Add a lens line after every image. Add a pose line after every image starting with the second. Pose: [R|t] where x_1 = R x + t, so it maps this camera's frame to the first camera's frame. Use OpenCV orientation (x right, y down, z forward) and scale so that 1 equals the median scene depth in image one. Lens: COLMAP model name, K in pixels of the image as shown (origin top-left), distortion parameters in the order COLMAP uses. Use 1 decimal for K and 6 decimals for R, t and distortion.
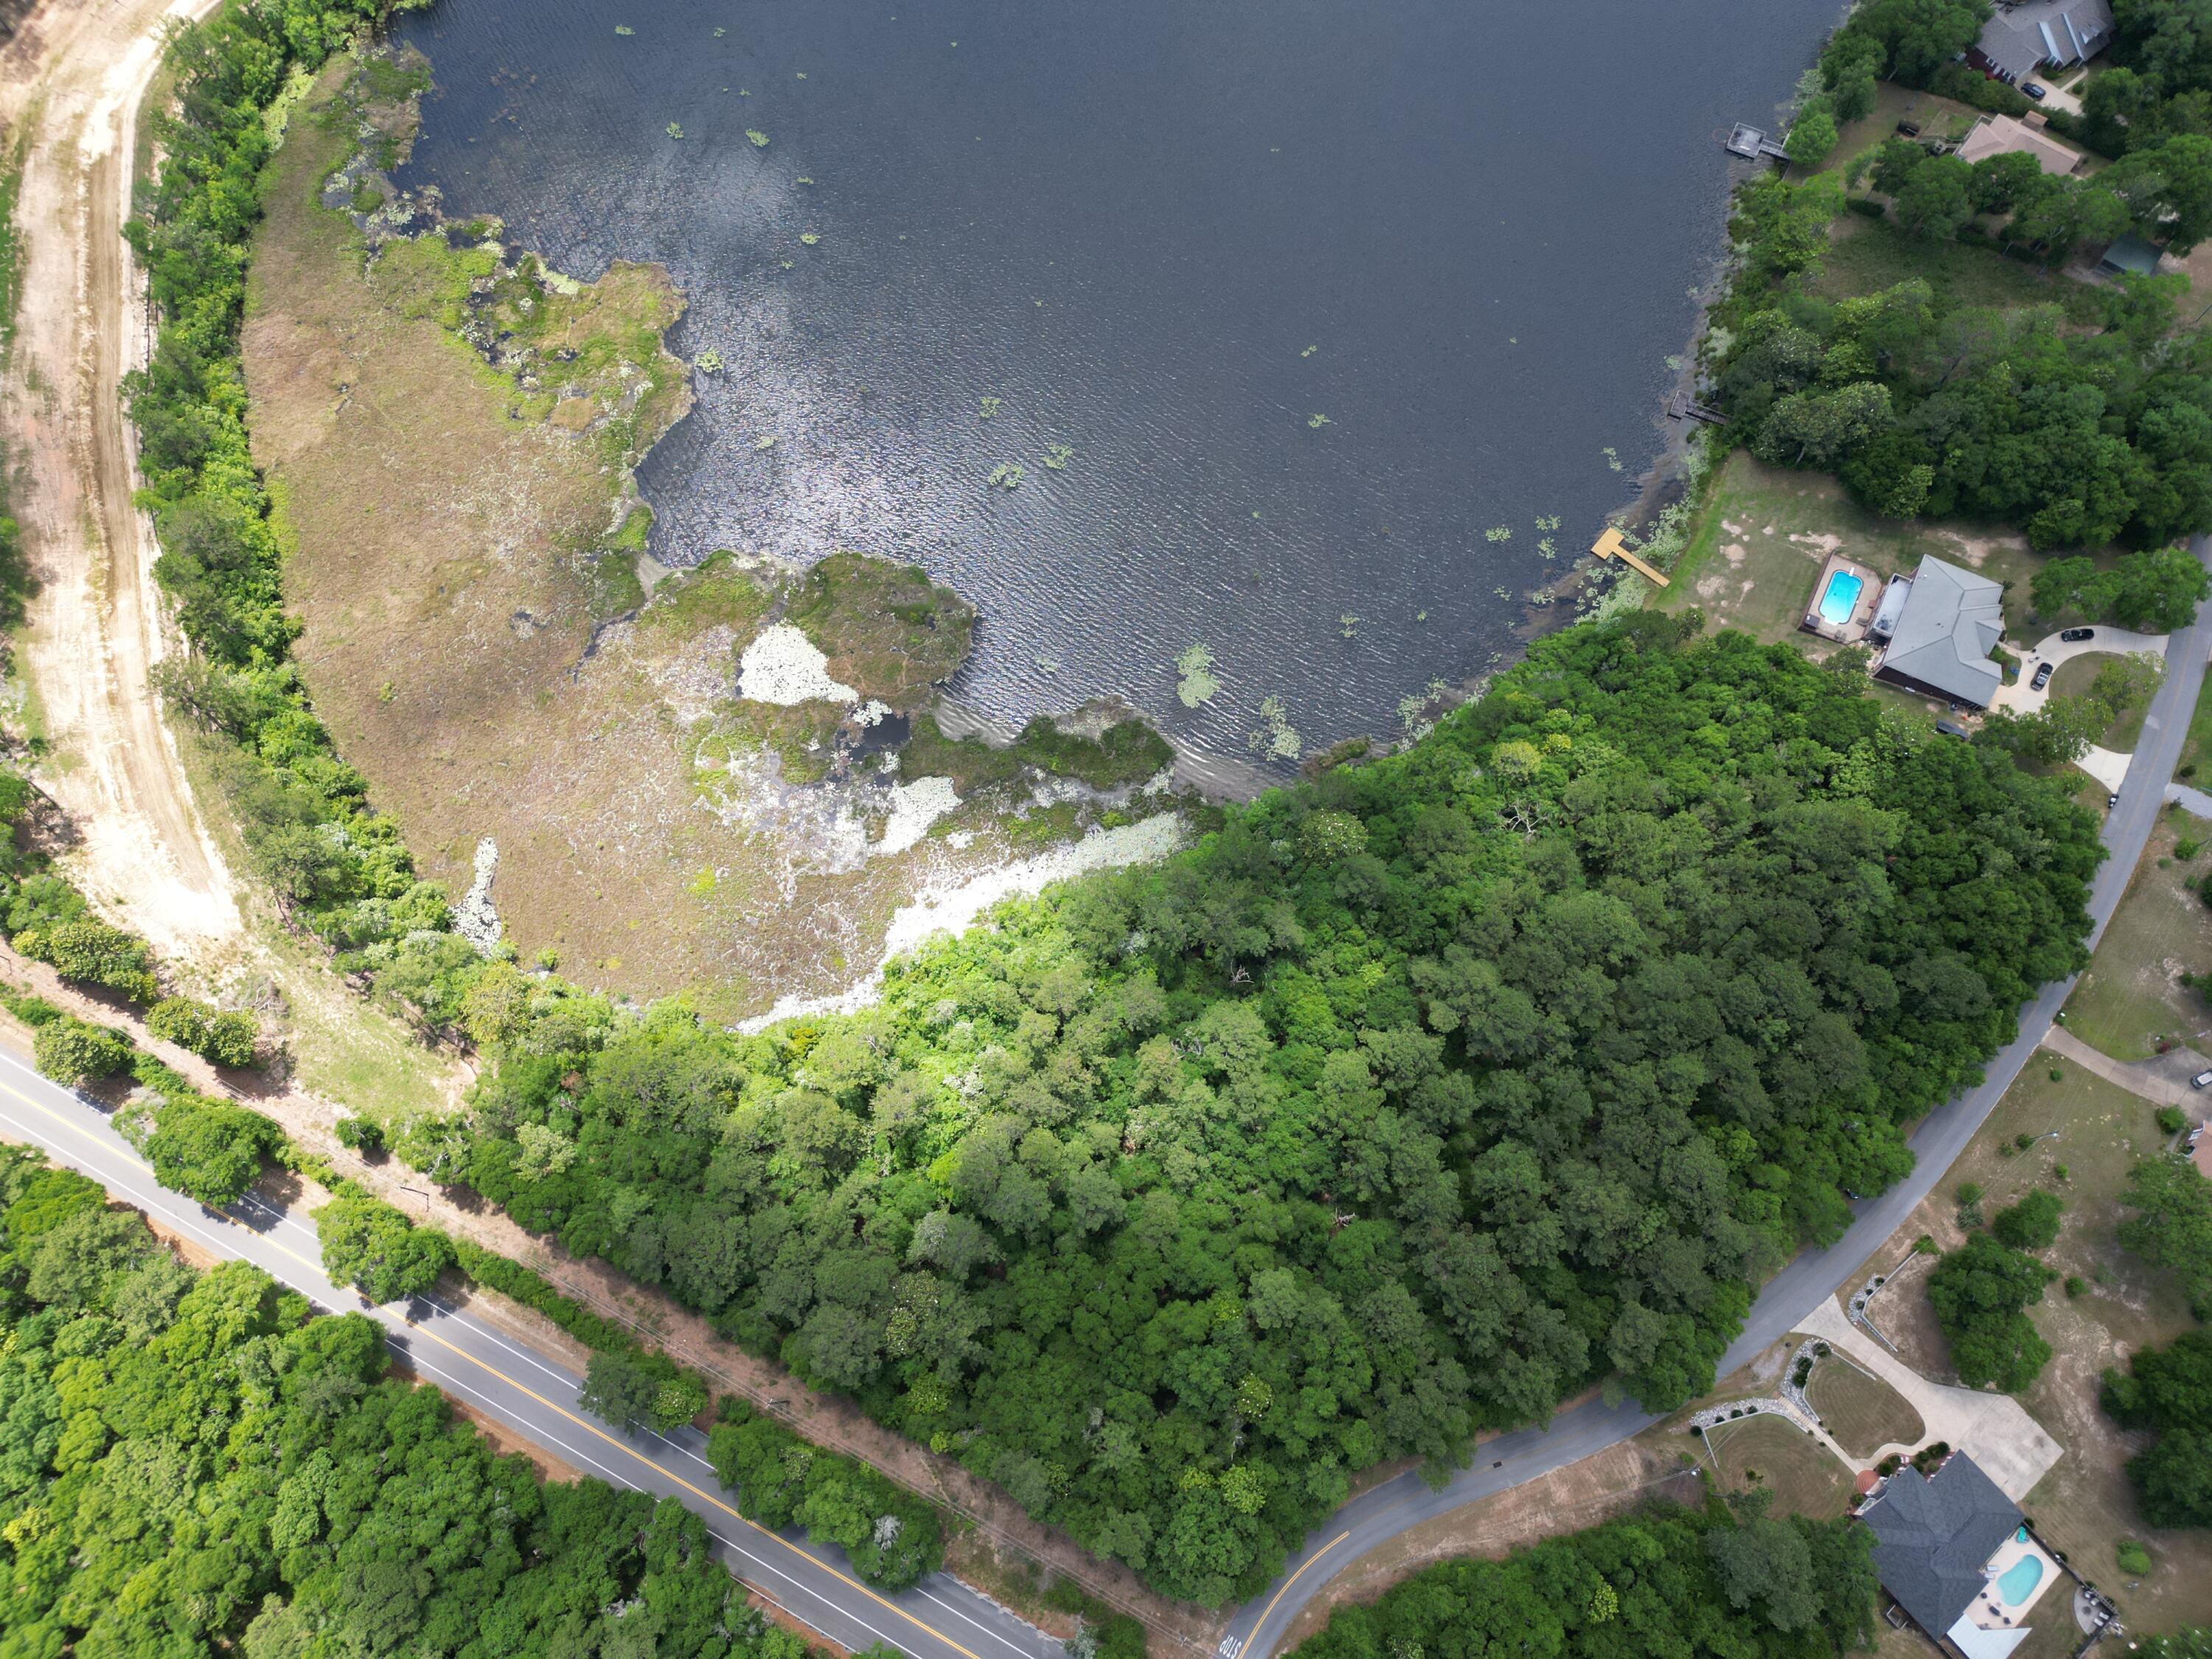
lens RADIAL K [[1540.4, 0, 1106.0], [0, 1540.4, 829.5], [0, 0, 1]] dist [0.064857, -0.060051]
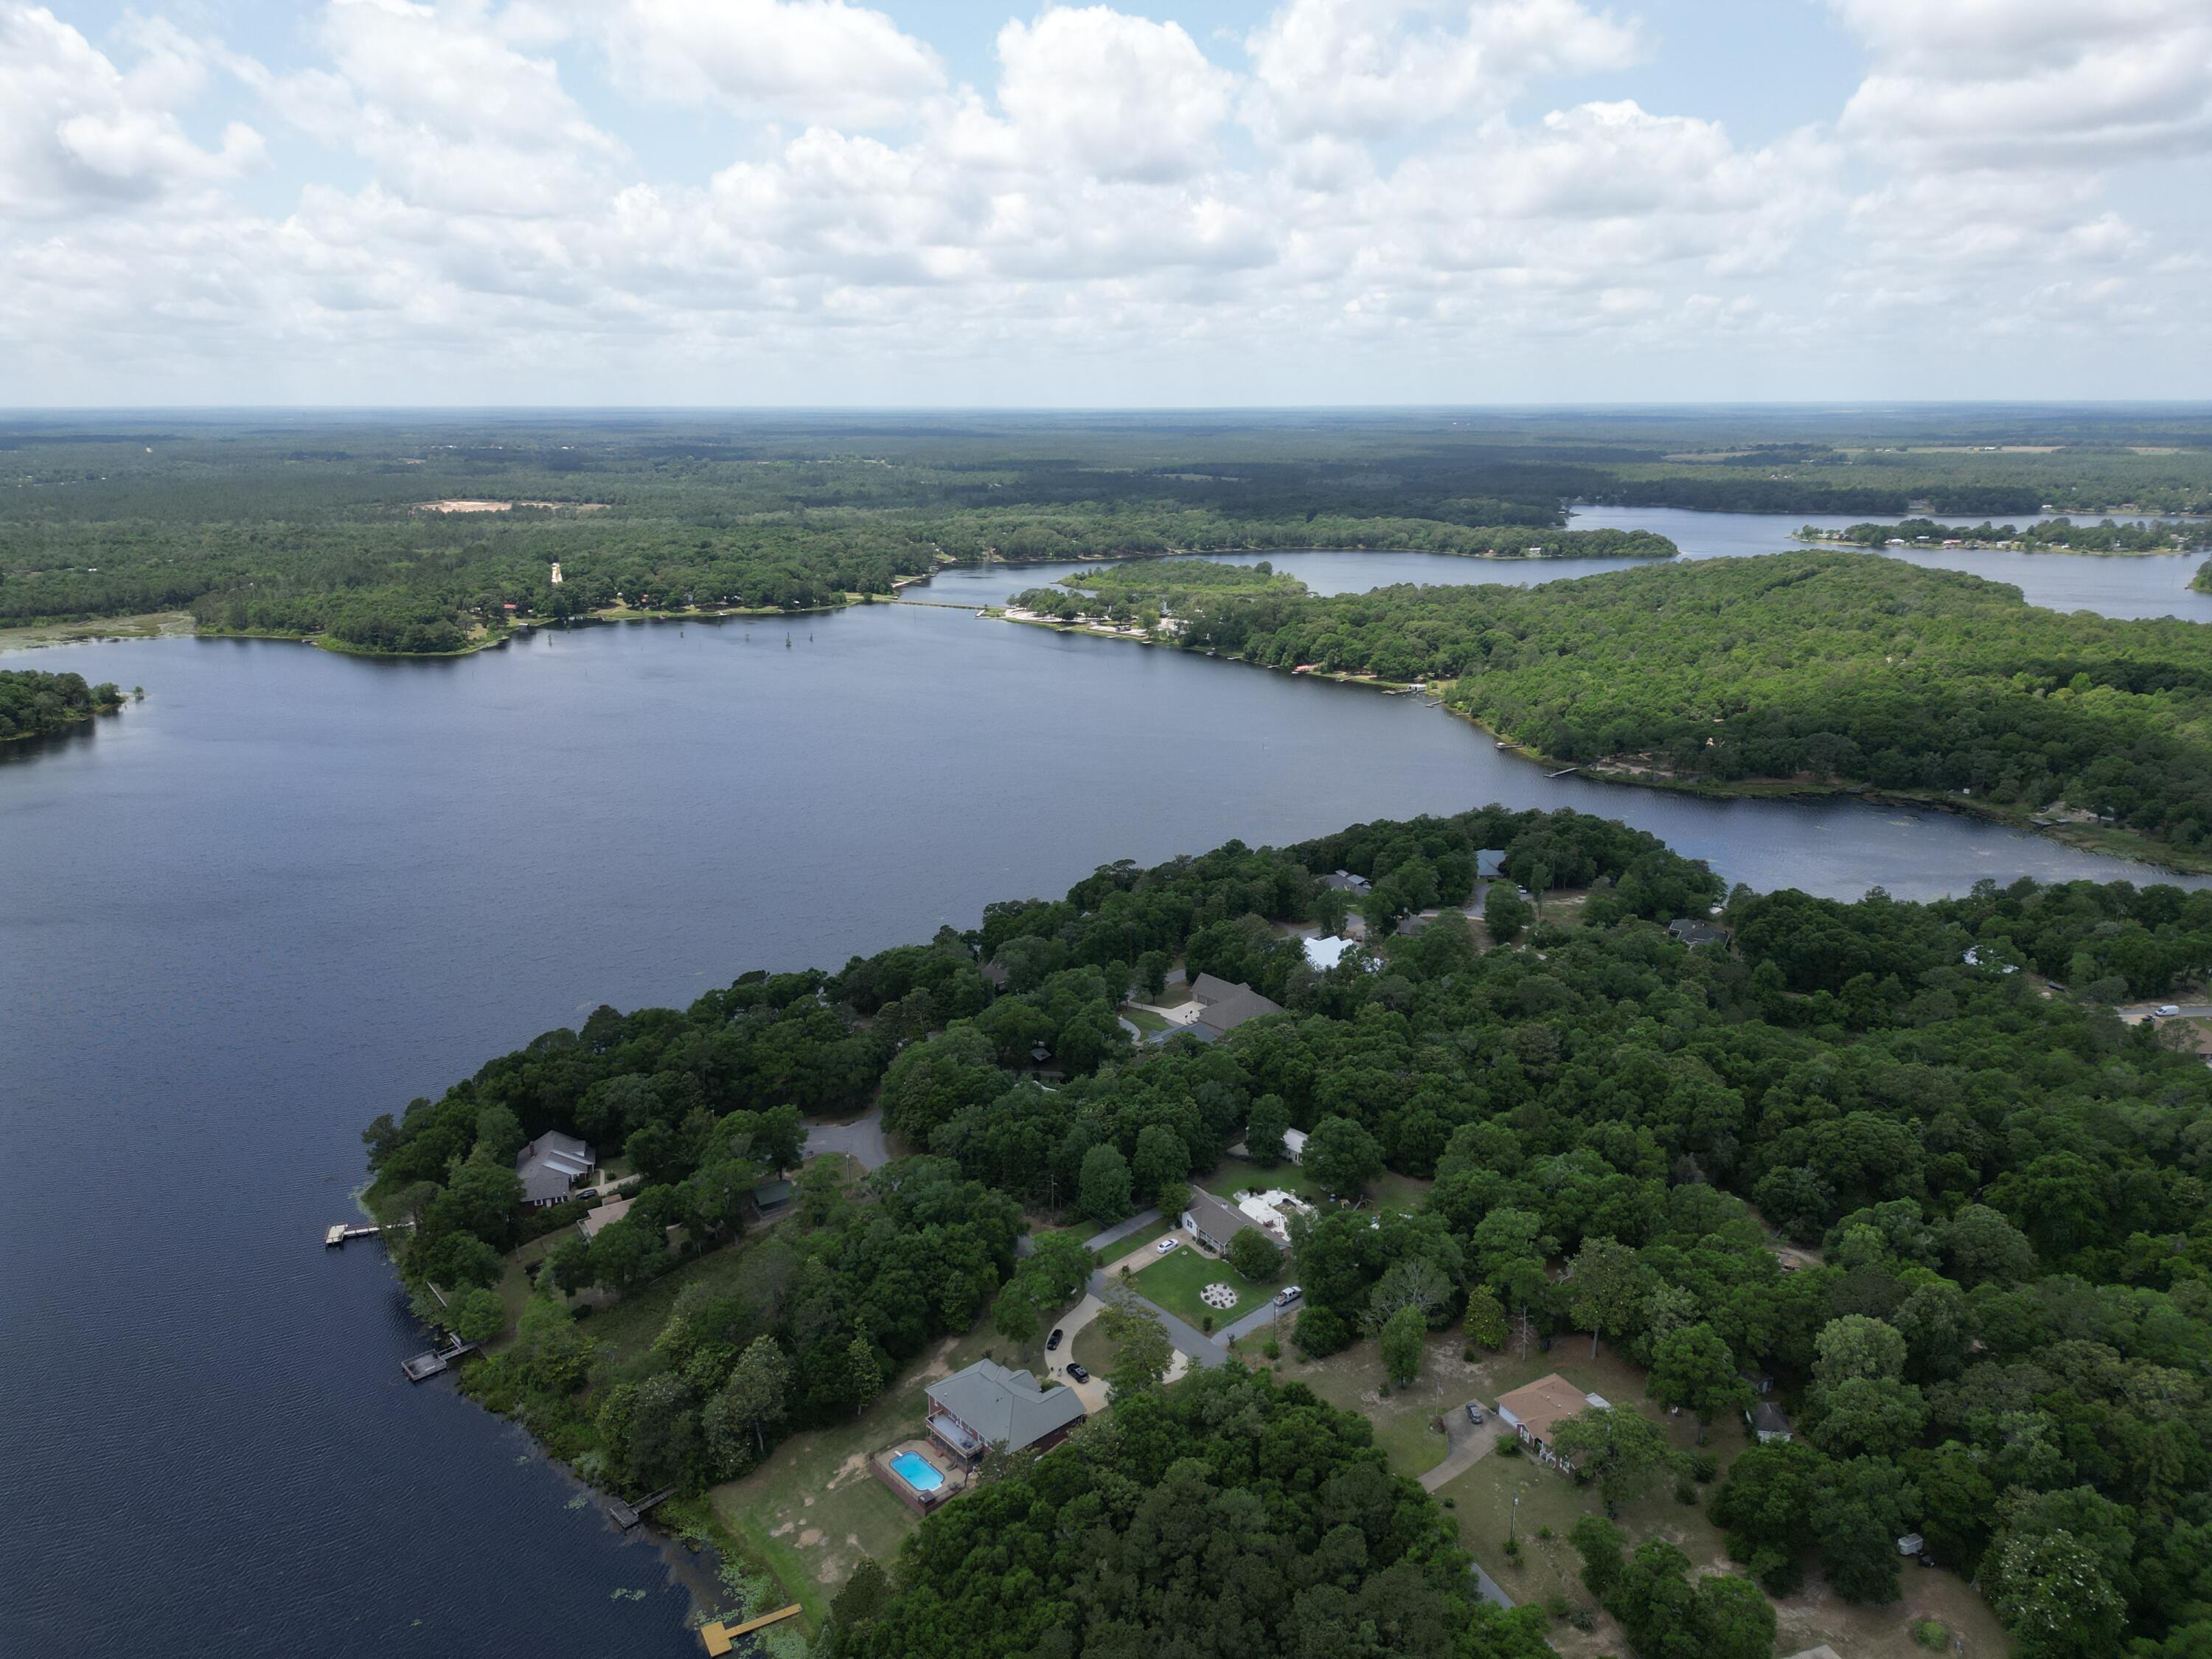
lens RADIAL K [[1540.4, 0, 1106.0], [0, 1540.4, 829.5], [0, 0, 1]] dist [0.064857, -0.060051]
pose [[0.361410, -0.258264, 0.895925, -0.265895], [0.876570, 0.421630, -0.232061, 0.009551], [-0.317816, 0.869211, 0.378768, 0.282052]]
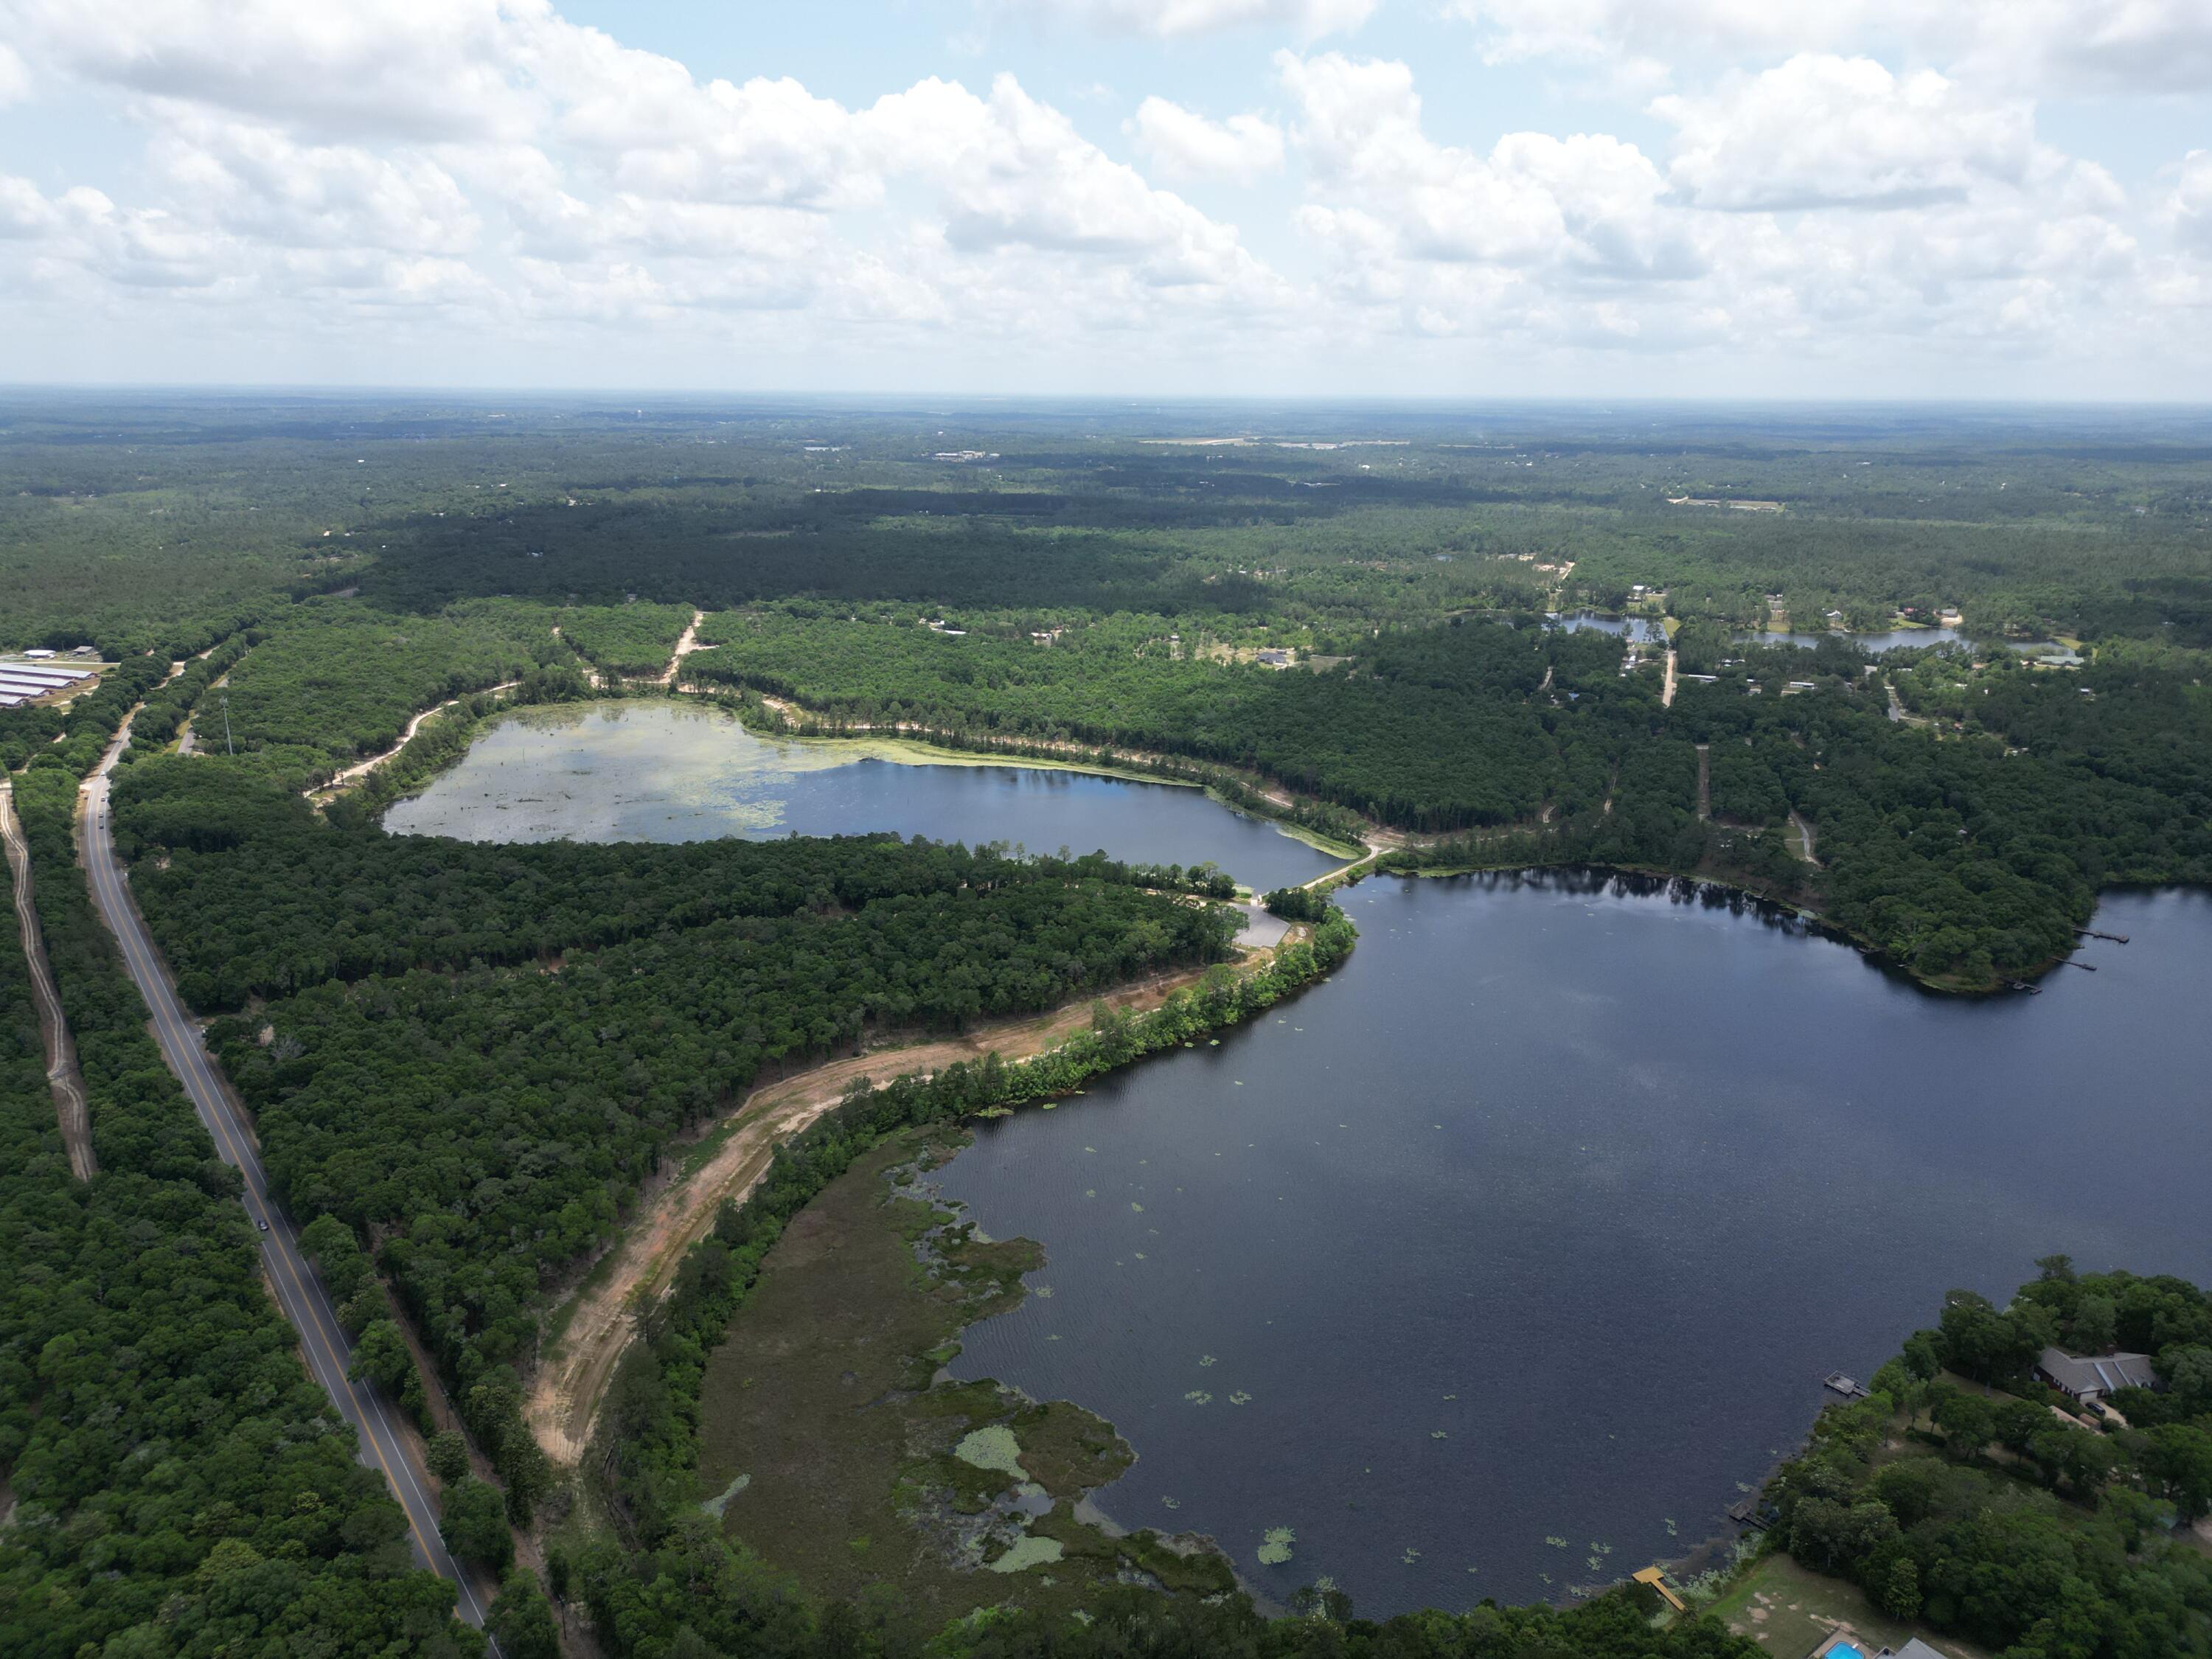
lens RADIAL K [[1540.4, 0, 1106.0], [0, 1540.4, 829.5], [0, 0, 1]] dist [0.064857, -0.060051]
pose [[0.906684, 0.117261, -0.405185, 0.414837], [-0.396241, 0.566140, -0.722827, 0.592971], [0.144632, 0.815926, 0.559773, -0.221116]]
